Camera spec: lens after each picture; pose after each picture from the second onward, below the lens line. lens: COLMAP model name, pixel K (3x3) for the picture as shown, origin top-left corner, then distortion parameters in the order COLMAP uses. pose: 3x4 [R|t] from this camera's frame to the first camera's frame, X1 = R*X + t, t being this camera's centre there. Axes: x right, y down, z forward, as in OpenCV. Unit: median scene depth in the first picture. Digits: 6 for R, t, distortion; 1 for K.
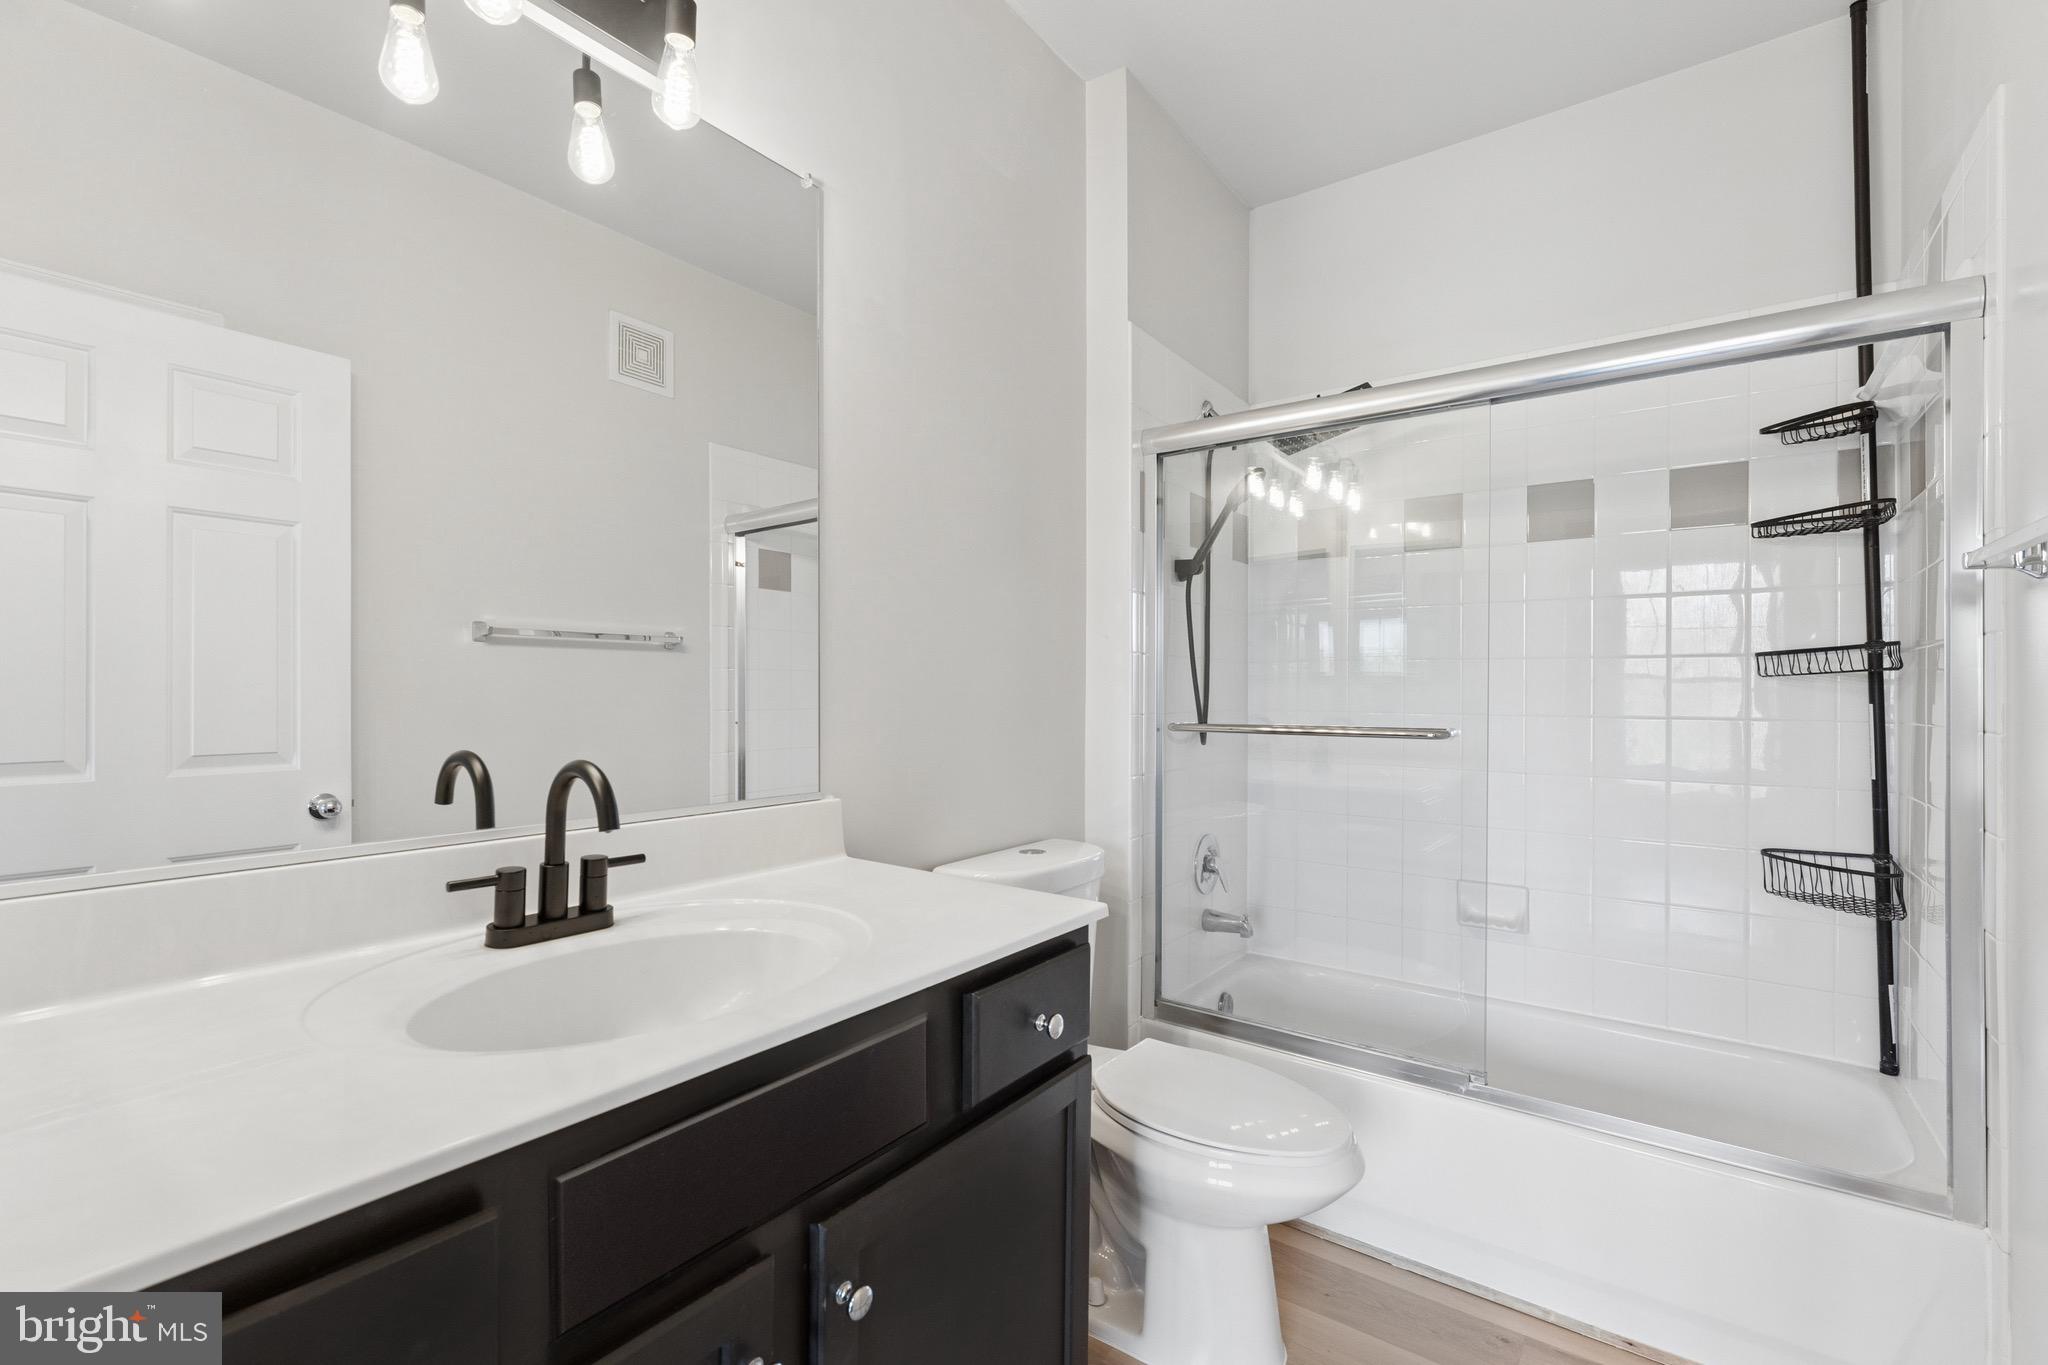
lens RADIAL K [[873.9, 0, 1030.5], [0, 873.9, 684.6], [0, 0, 1]] dist [-0.003218, -0.000077]
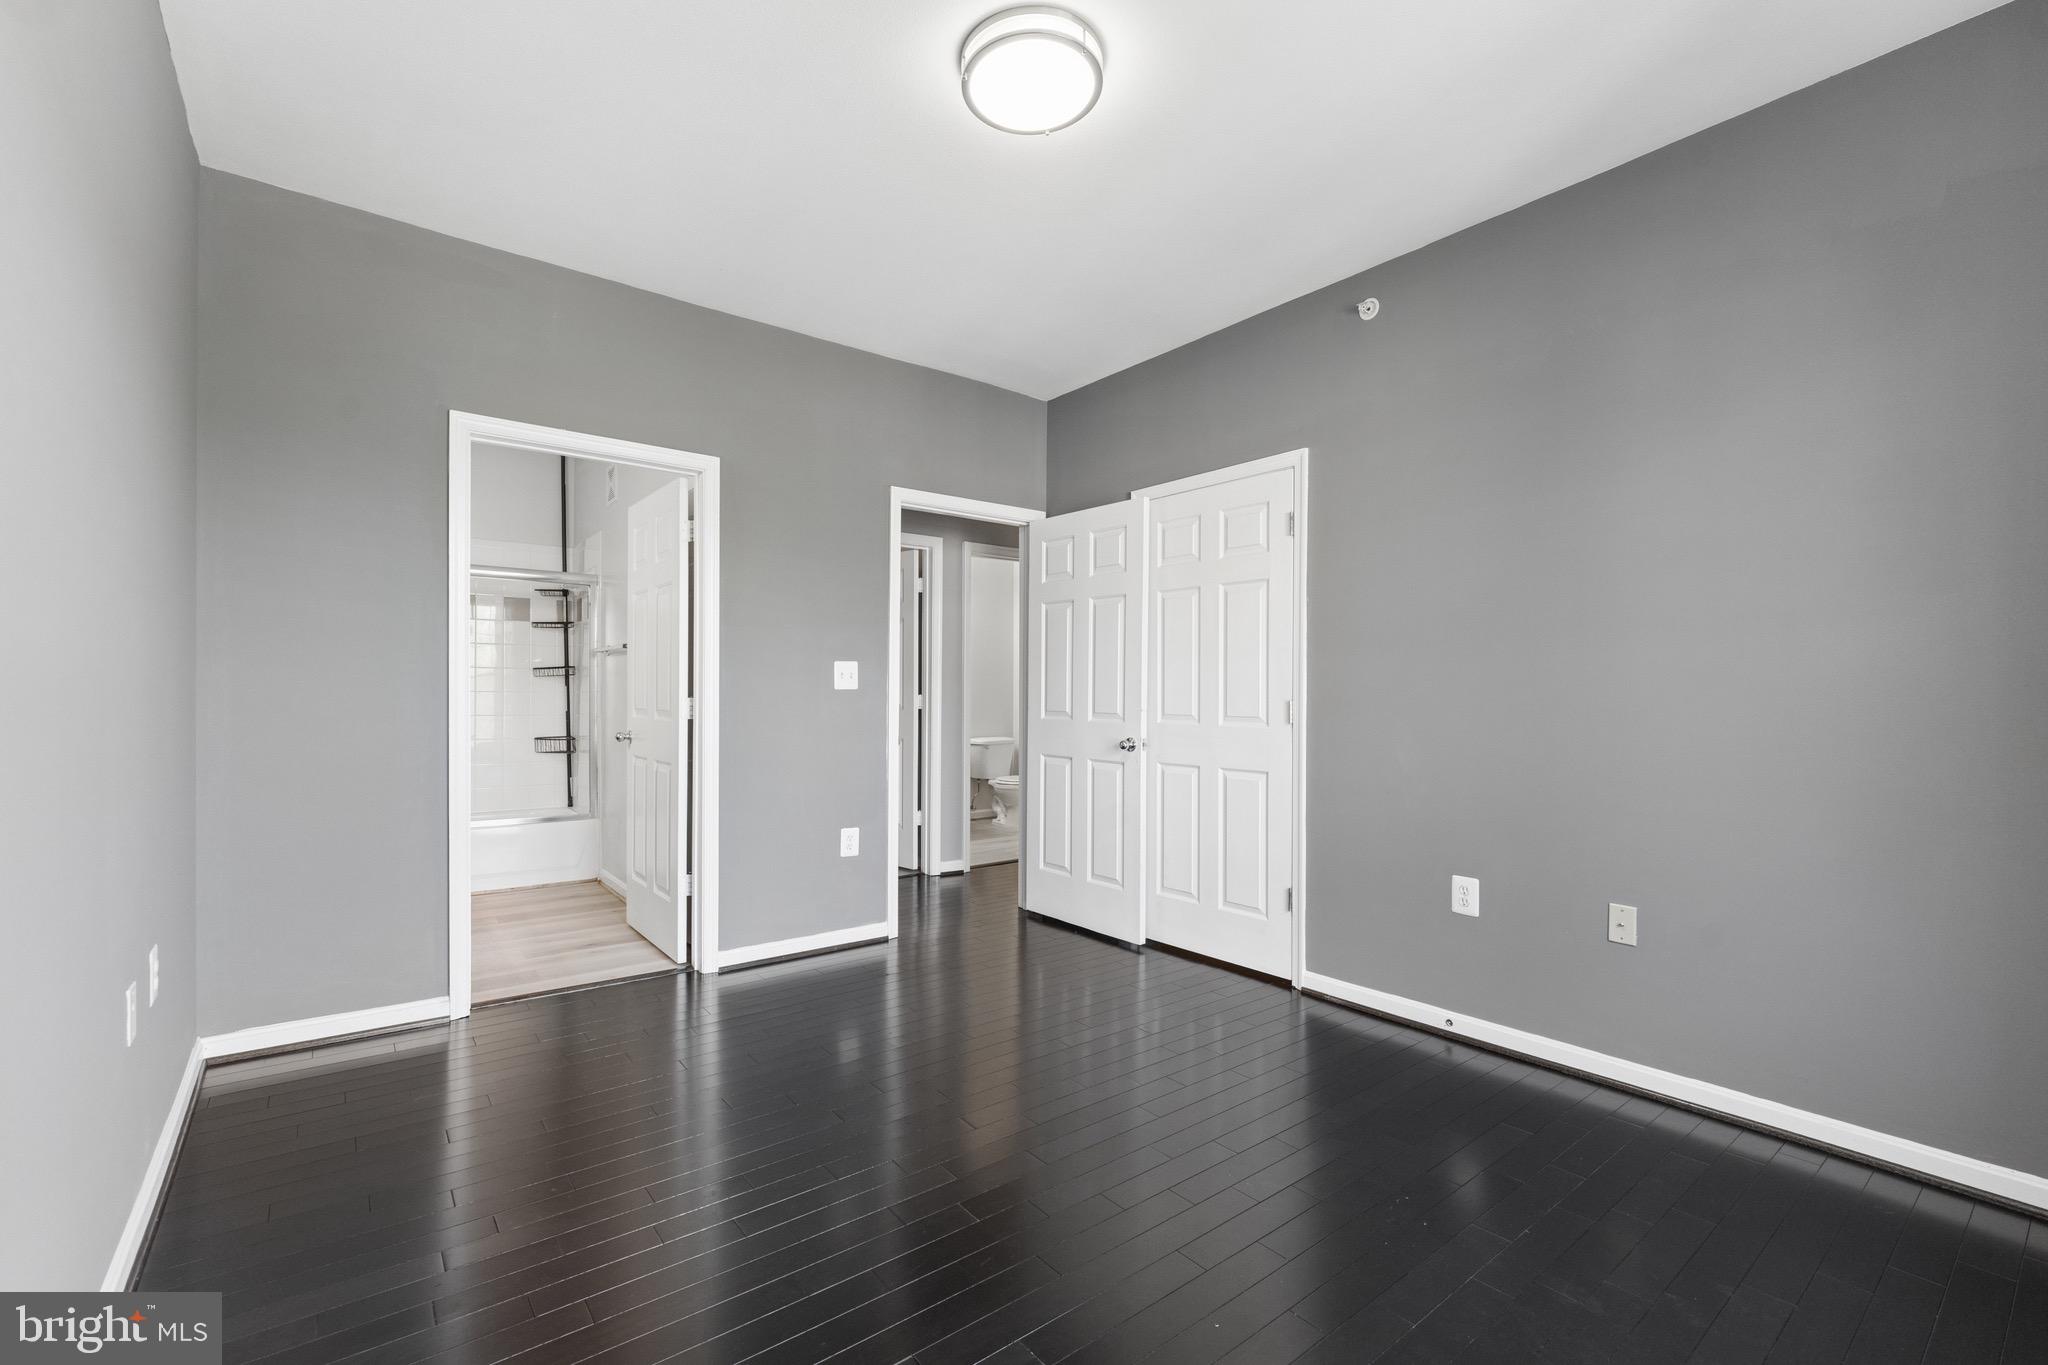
lens RADIAL K [[873.9, 0, 1029.4], [0, 873.9, 693.0], [0, 0, 1]] dist [-0.003218, -0.000077]
pose [[0.308128, 0.000985, 0.951344, -1.427951], [-0.000916, 0.999999, -0.000739, 0.046781], [-0.951345, -0.000644, 0.308129, -1.469804]]
